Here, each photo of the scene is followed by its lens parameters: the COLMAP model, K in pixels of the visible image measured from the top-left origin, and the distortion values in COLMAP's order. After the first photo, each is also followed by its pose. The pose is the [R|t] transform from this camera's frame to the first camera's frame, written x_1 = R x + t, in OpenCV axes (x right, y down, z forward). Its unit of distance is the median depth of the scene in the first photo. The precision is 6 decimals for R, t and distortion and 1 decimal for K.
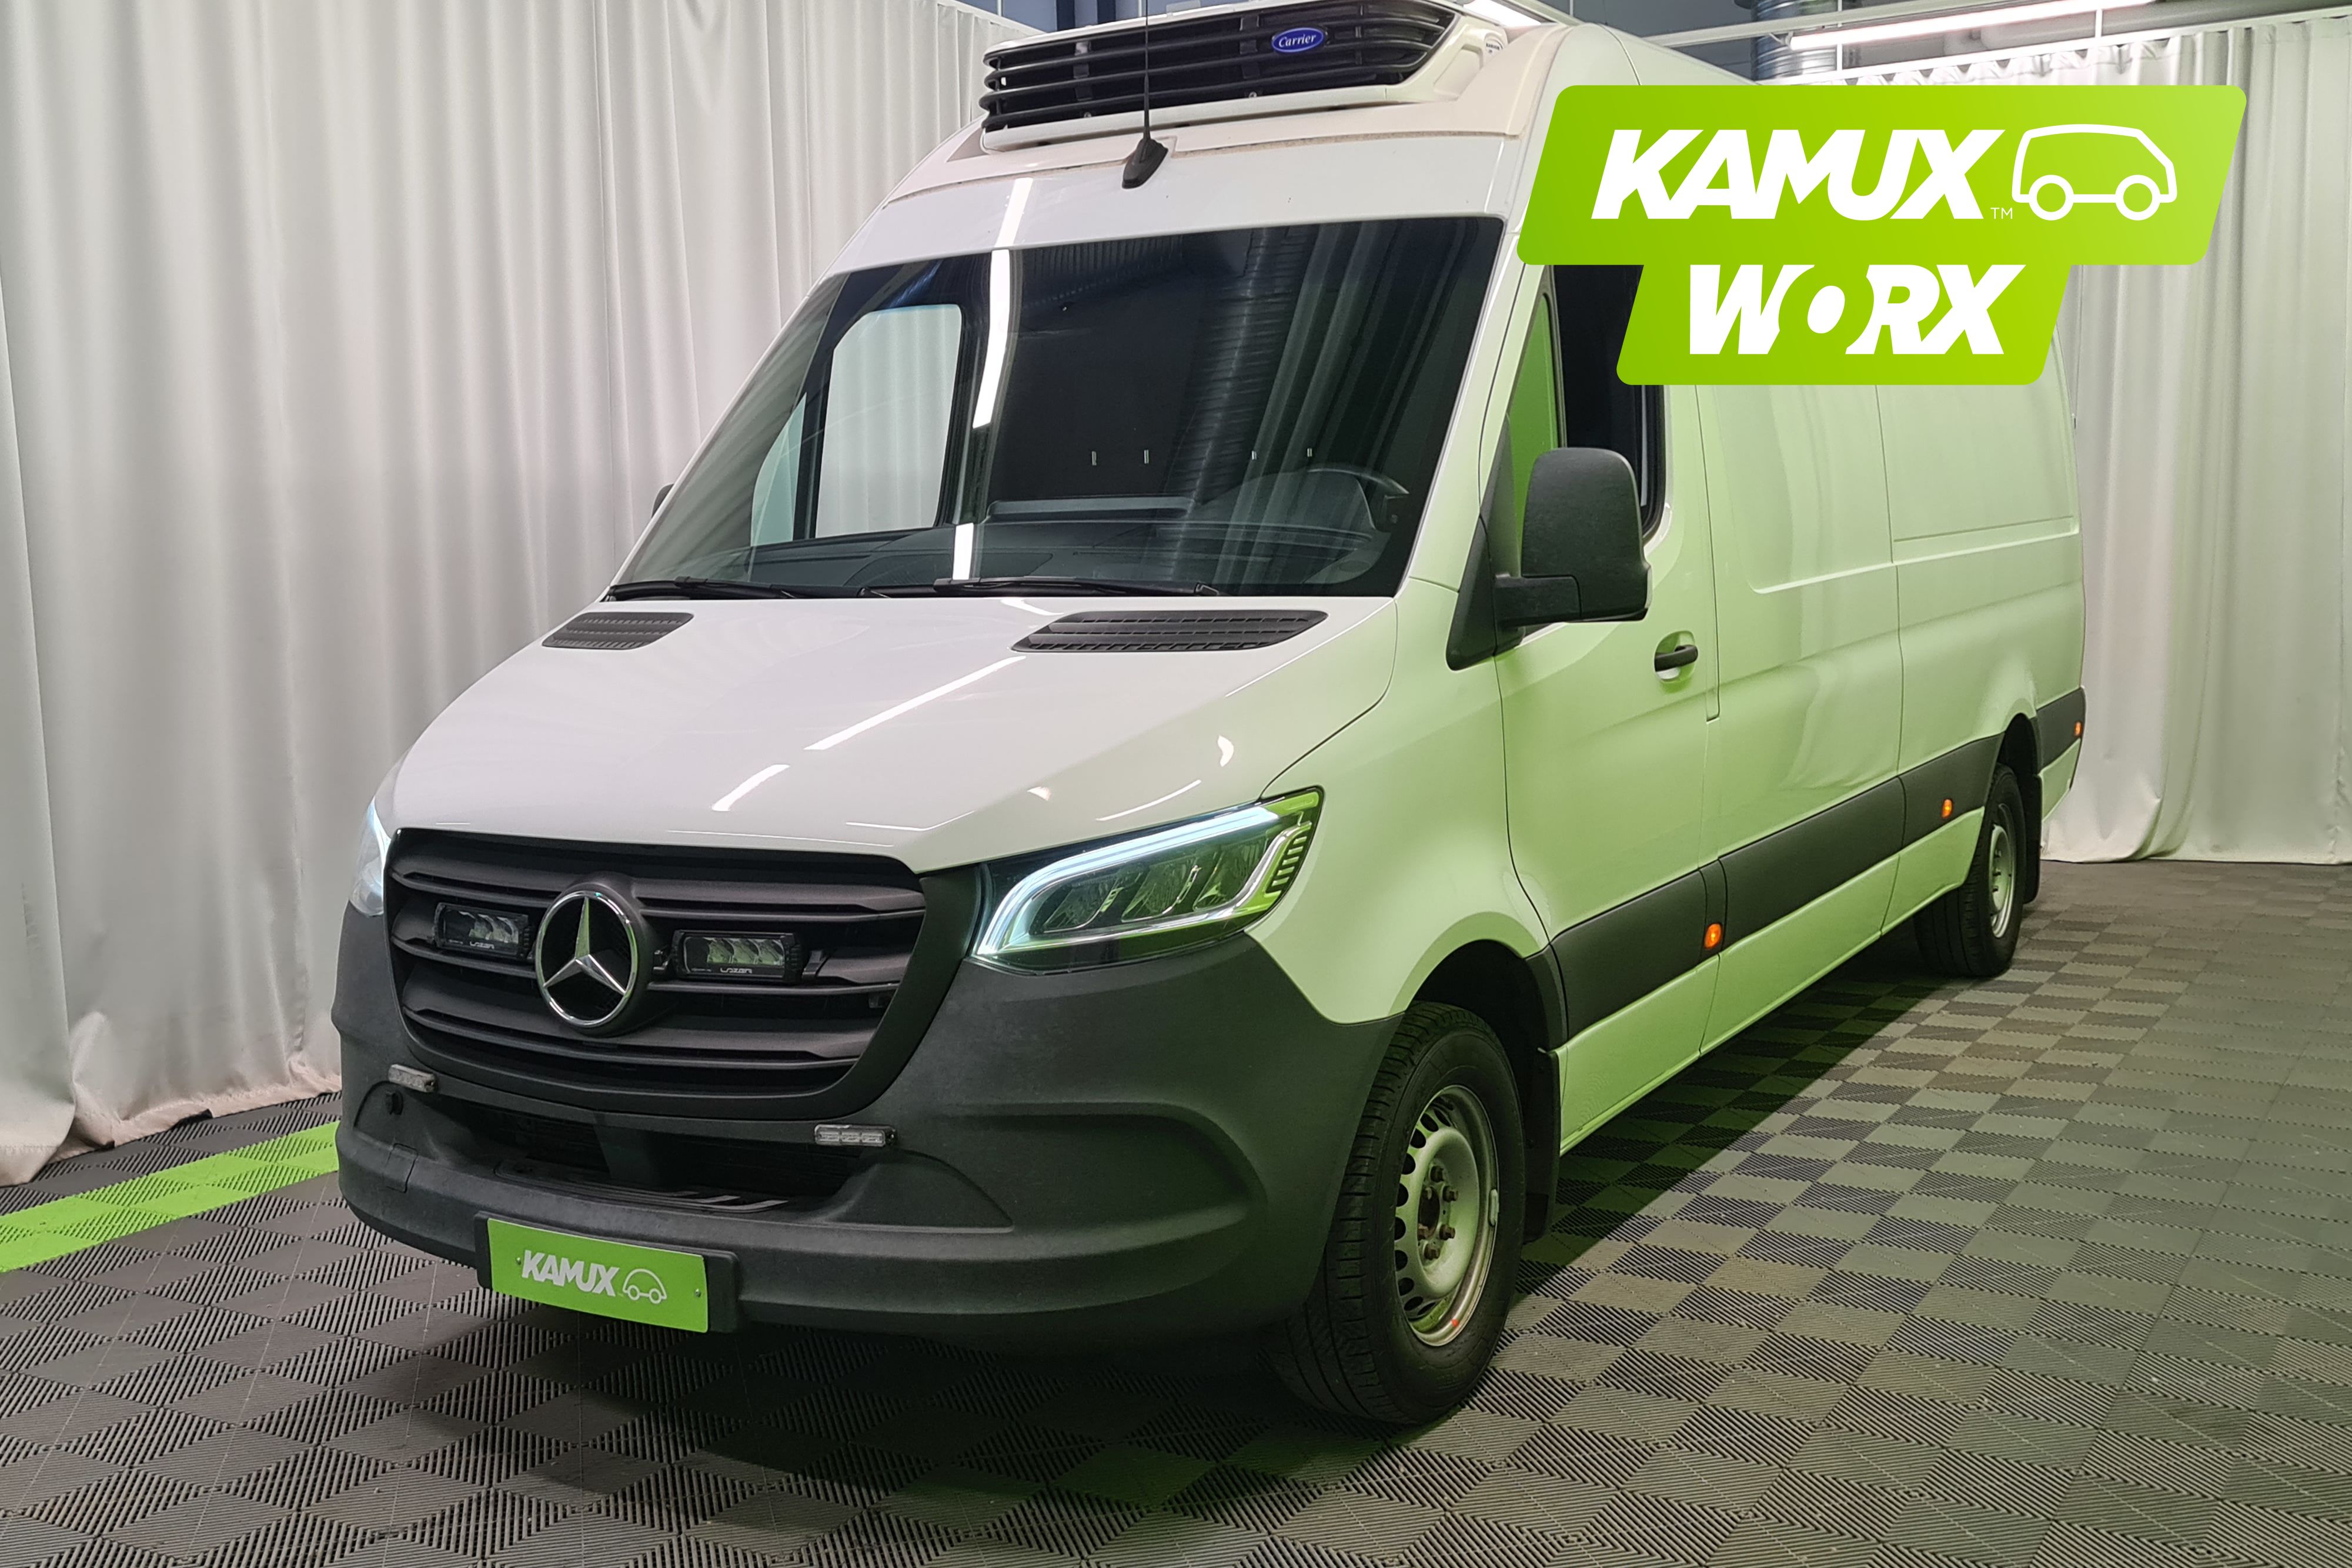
lens RADIAL K [[1852.2, 0, 1187.9], [0, 1852.2, 788.1], [0, 0, 1]] dist [0.104953, -0.004993]
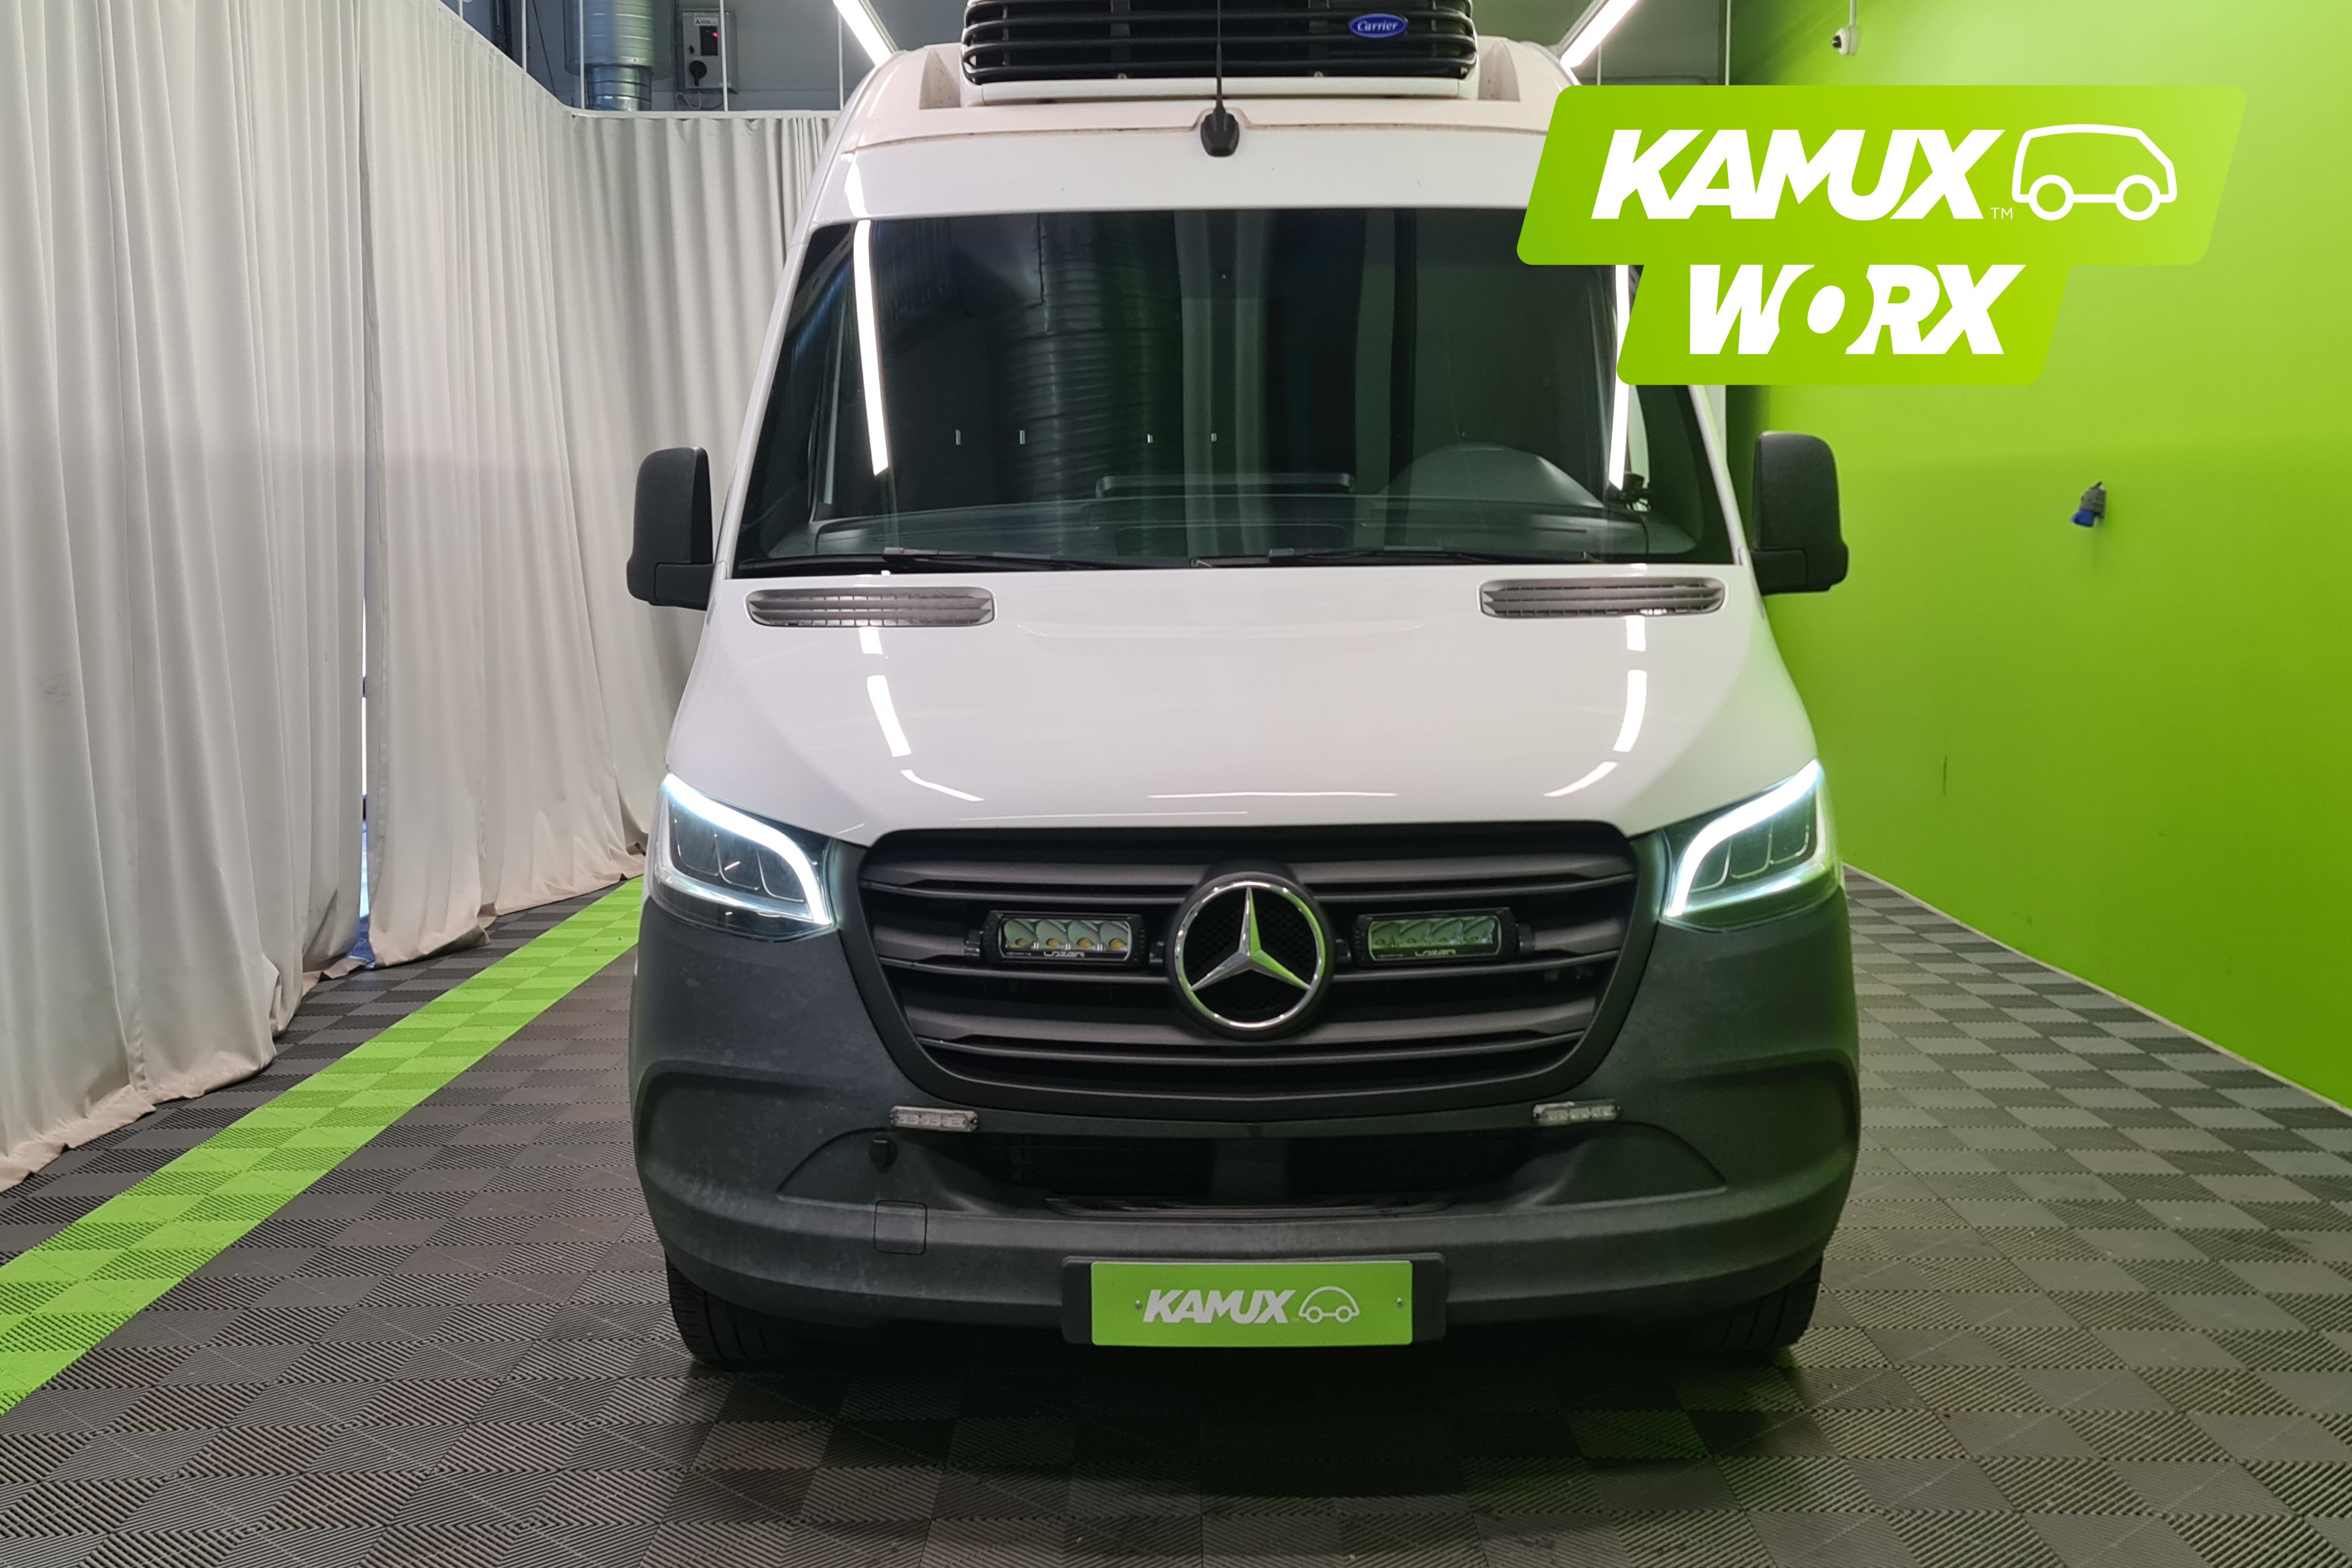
lens RADIAL K [[1852.2, 0, 1187.9], [0, 1852.2, 788.1], [0, 0, 1]] dist [0.104953, -0.004993]
pose [[0.908689, -0.045673, 0.414968, -0.719892], [0.048689, 0.998809, 0.003315, 0.005737], [-0.414625, 0.017192, 0.909830, 0.193622]]
